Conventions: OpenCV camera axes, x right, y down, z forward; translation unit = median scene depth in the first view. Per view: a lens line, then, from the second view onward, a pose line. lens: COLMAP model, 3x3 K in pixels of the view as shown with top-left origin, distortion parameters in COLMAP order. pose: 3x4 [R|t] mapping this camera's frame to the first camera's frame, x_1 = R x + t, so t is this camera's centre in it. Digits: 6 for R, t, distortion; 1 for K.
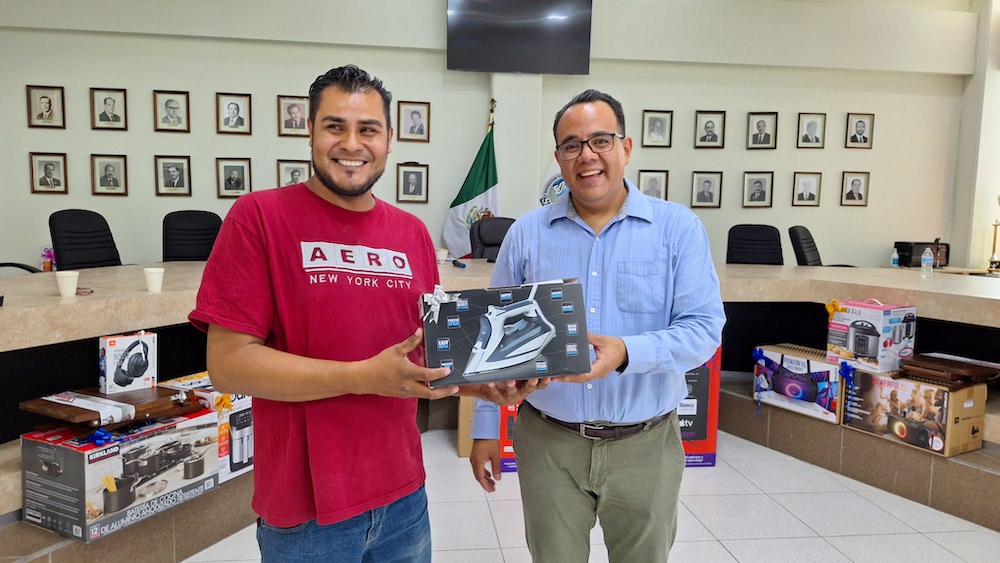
lens RADIAL K [[693.4, 0, 500.0], [0, 693.4, 281.5], [0, 0, 1]] dist [0.069611, -0.063638]
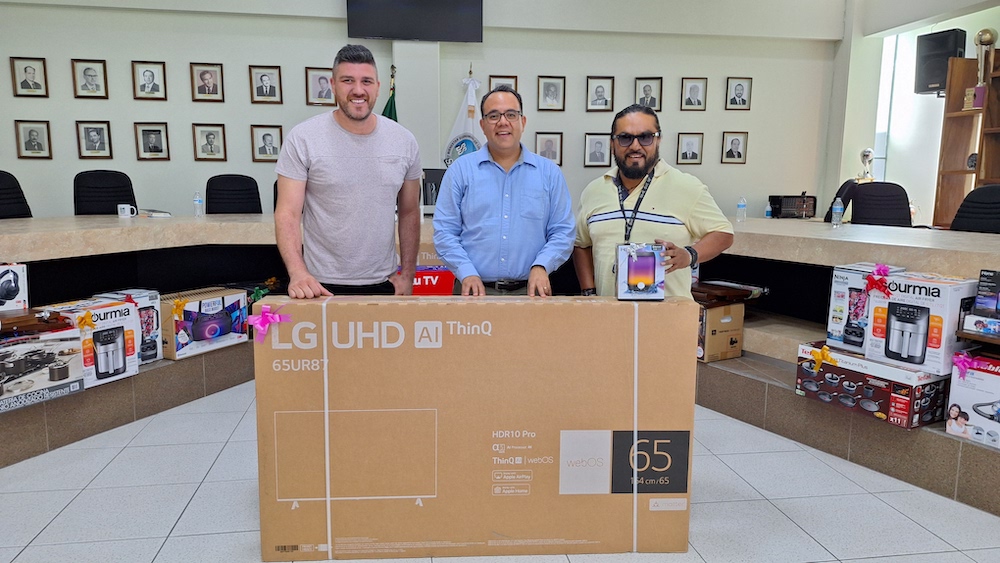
lens RADIAL K [[693.4, 0, 500.0], [0, 693.4, 281.5], [0, 0, 1]] dist [0.069611, -0.063638]
pose [[0.999658, -0.013763, 0.022232, 0.127776], [0.012745, 0.998891, 0.045325, 0.025016], [-0.022831, -0.045027, 0.998725, -0.099182]]
